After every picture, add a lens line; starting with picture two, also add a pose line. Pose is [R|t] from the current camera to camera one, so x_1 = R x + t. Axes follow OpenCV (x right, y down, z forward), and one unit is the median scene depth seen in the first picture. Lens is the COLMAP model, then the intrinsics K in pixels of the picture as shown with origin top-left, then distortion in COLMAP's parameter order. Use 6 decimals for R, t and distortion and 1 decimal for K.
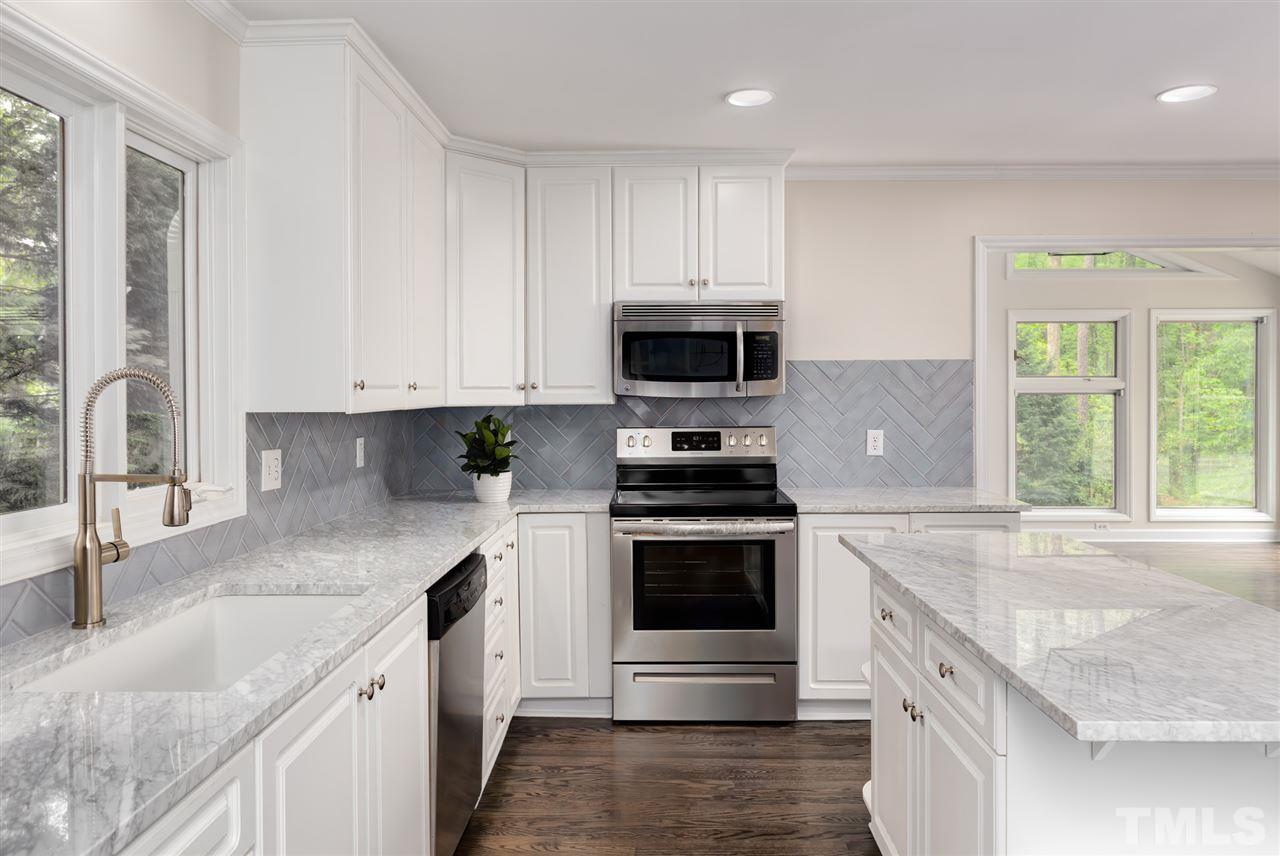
lens RADIAL K [[878.6, 0, 637.7], [0, 878.6, 393.6], [0, 0, 1]] dist [0.003775, 0.001567]
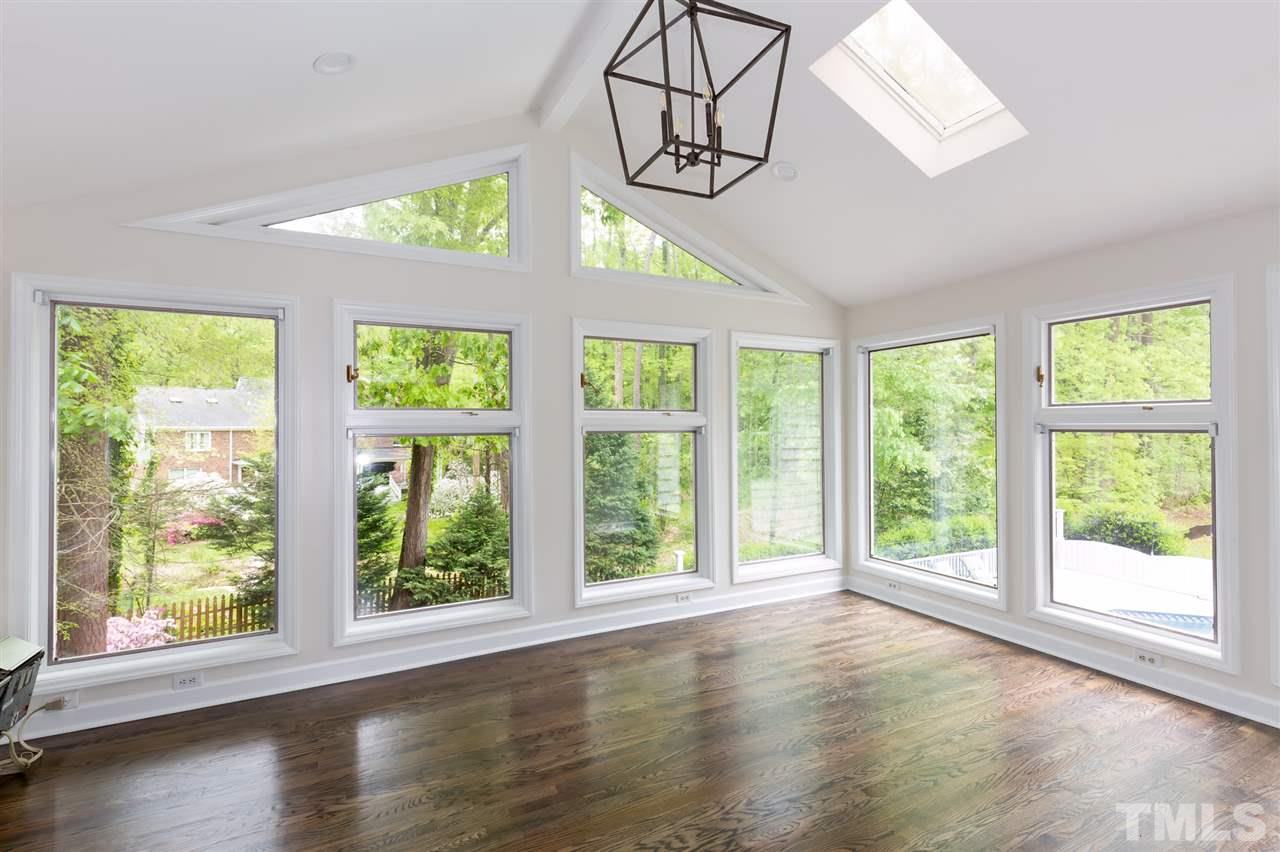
lens RADIAL K [[616.0, 0, 639.7], [0, 616.0, 423.2], [0, 0, 1]] dist [0.001307, 0.000187]
pose [[0.888258, -0.000209, 0.459344, 0.234705], [0.006263, 0.999912, -0.011656, -0.001210], [-0.459301, 0.013230, 0.888182, 0.517894]]
